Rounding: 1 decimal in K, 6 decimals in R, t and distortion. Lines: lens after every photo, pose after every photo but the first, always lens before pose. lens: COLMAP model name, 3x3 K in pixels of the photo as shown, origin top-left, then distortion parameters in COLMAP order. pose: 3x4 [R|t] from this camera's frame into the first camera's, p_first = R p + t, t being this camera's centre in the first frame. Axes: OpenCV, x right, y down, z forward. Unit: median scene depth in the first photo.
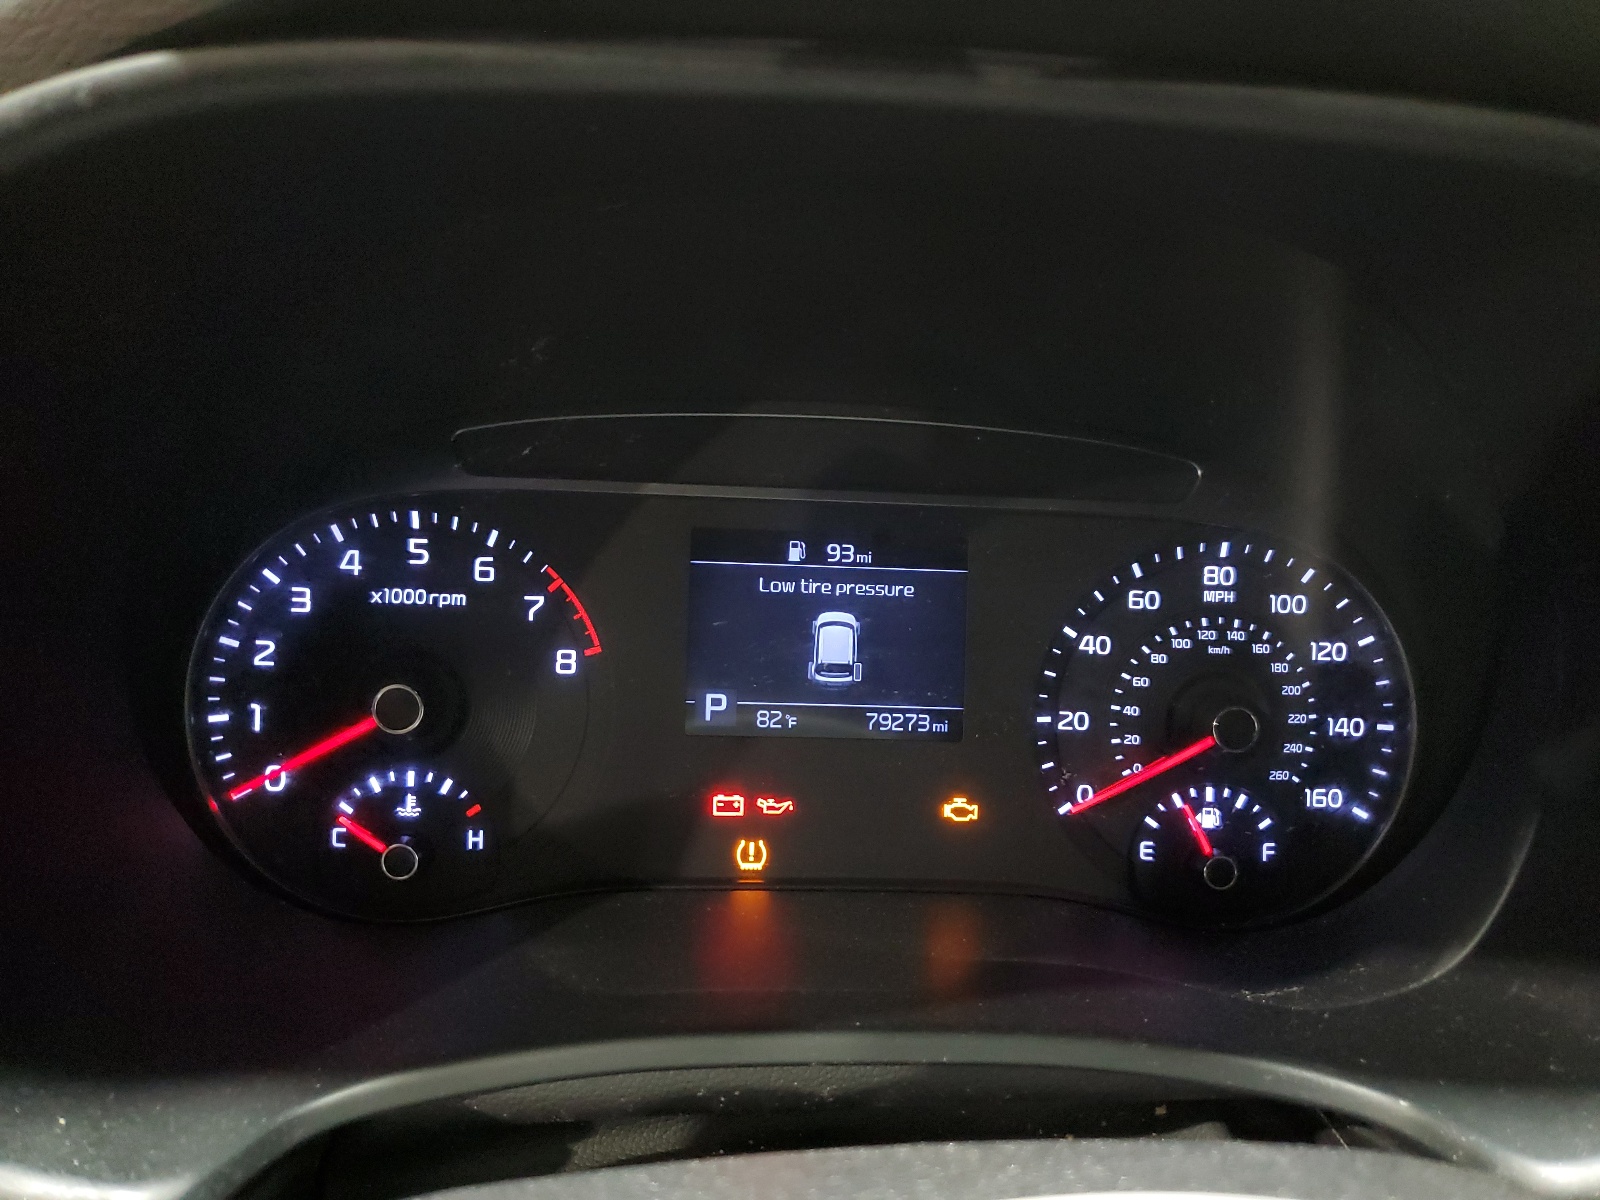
lens RADIAL K [[1209.4, 0, 801.3], [0, 1209.4, 601.2], [0, 0, 1]] dist [-0.029833, -0.001926]
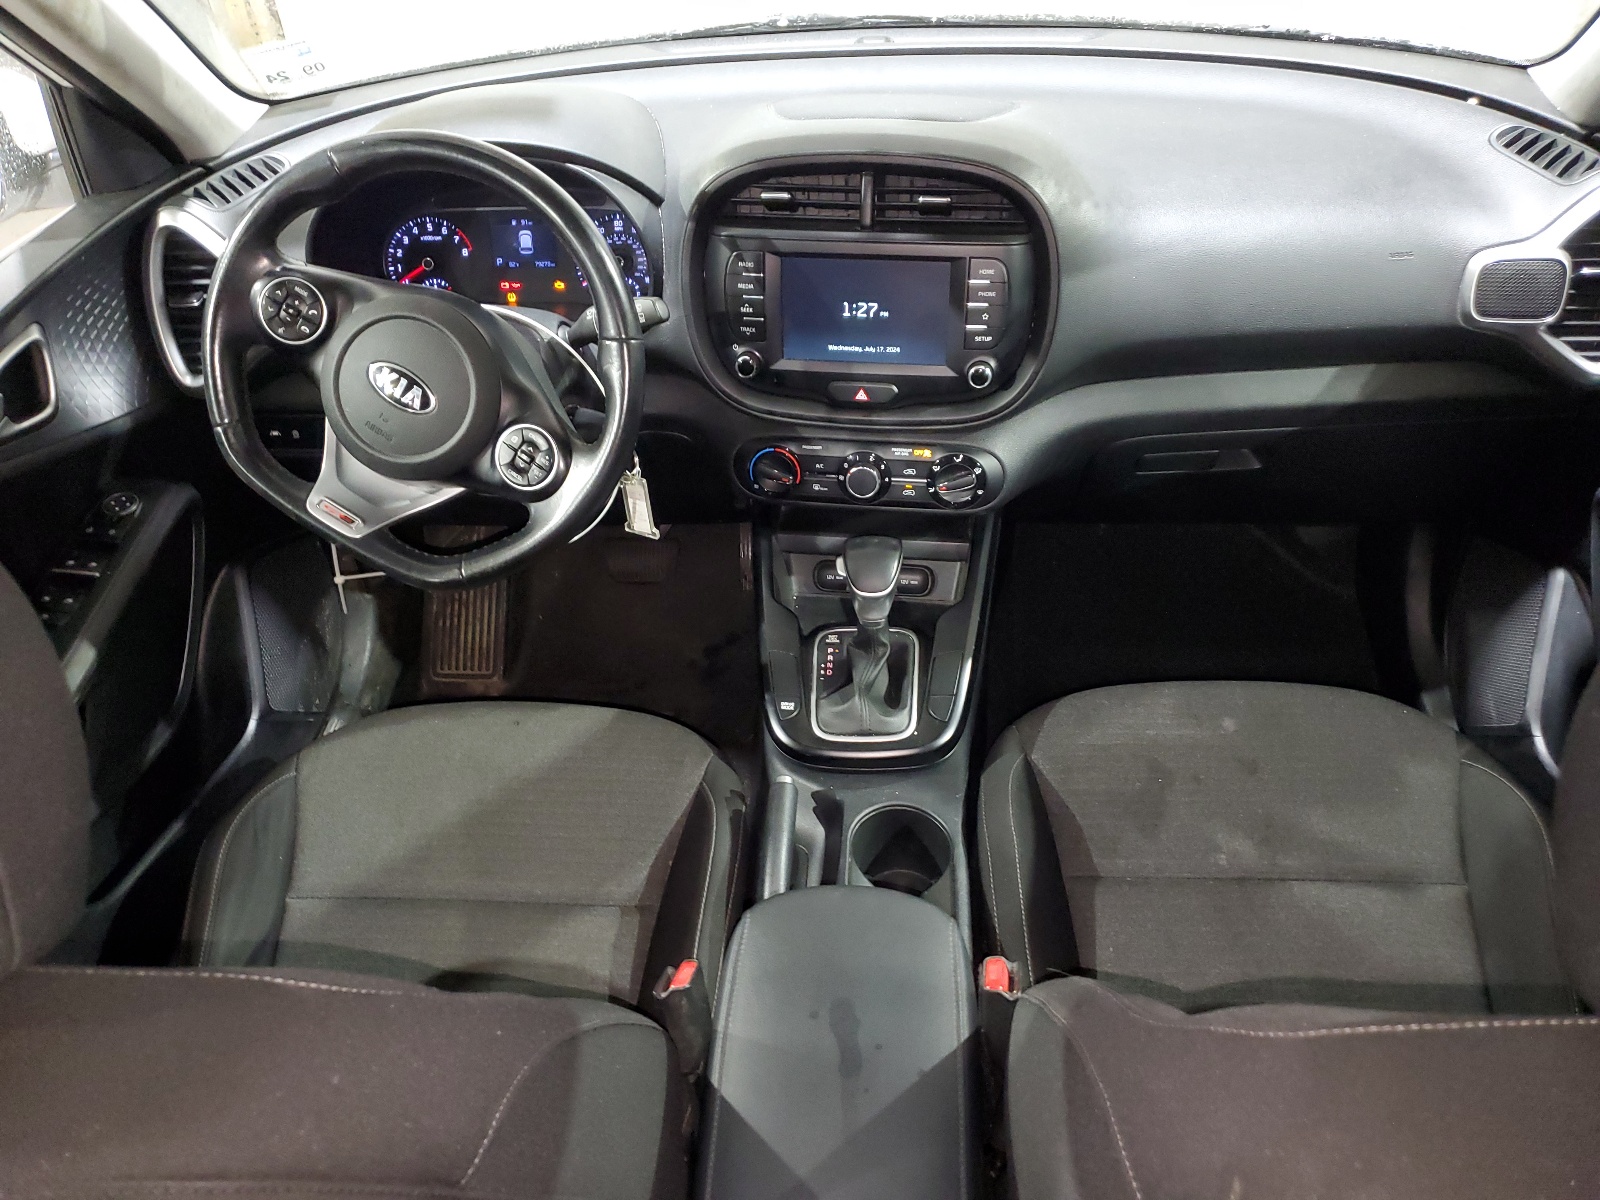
lens RADIAL K [[1209.4, 0, 798.9], [0, 1209.4, 600.4], [0, 0, 1]] dist [-0.029833, -0.001926]
pose [[0.983811, 0.012245, -0.178790, 1.771245], [0.041216, 0.955458, 0.292236, 0.032098], [0.174405, -0.294874, 0.939485, -3.211388]]
